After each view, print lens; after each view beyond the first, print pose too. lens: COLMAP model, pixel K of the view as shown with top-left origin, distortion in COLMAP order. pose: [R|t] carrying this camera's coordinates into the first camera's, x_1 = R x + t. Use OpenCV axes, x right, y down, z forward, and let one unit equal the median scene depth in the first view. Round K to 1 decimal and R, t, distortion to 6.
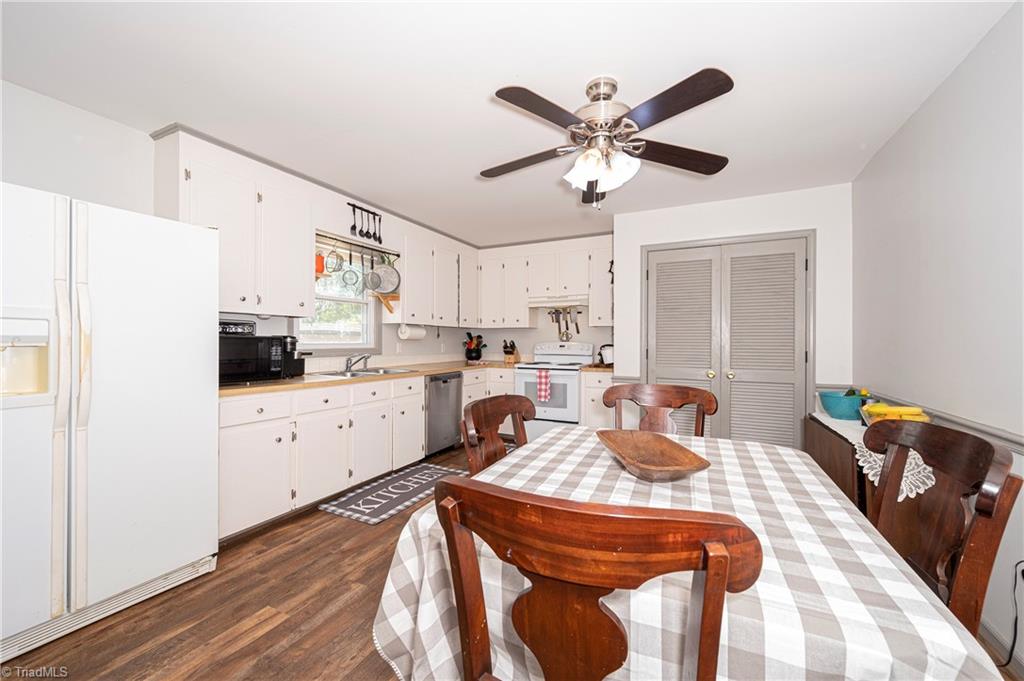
lens RADIAL K [[401.0, 0, 516.7], [0, 401.0, 339.4], [0, 0, 1]] dist [-0.000956, 0.000034]
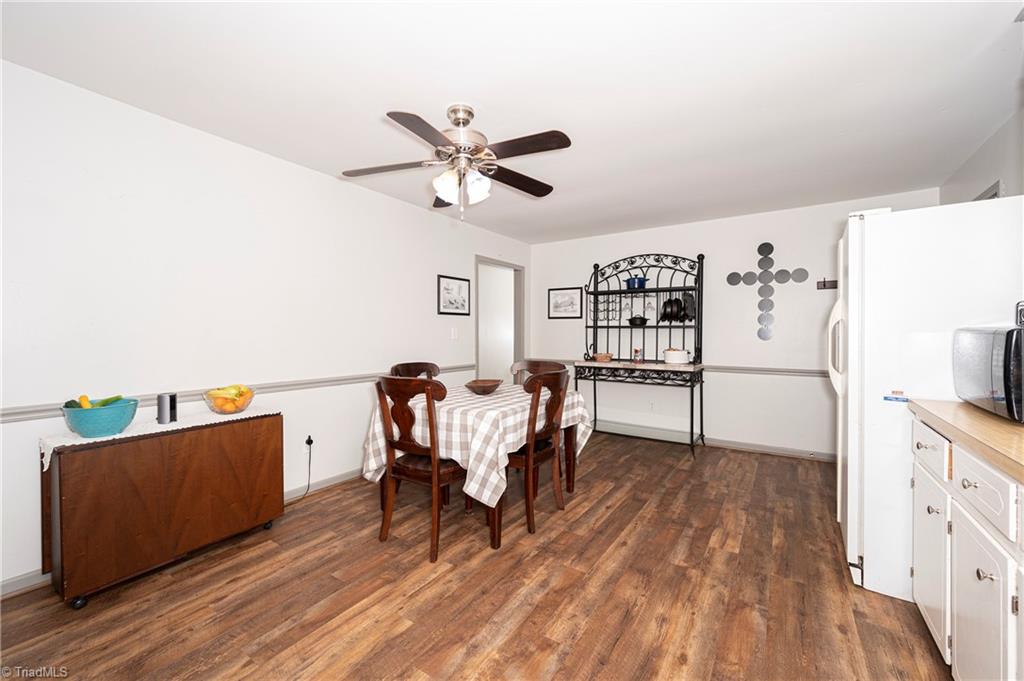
lens RADIAL K [[405.7, 0, 518.2], [0, 405.7, 342.7], [0, 0, 1]] dist [-0.000803, 0.000097]
pose [[-0.990562, -0.007545, 0.136860, -0.059841], [-0.005178, 0.999831, 0.017644, 0.002328], [-0.136970, 0.016769, -0.990433, 1.146091]]
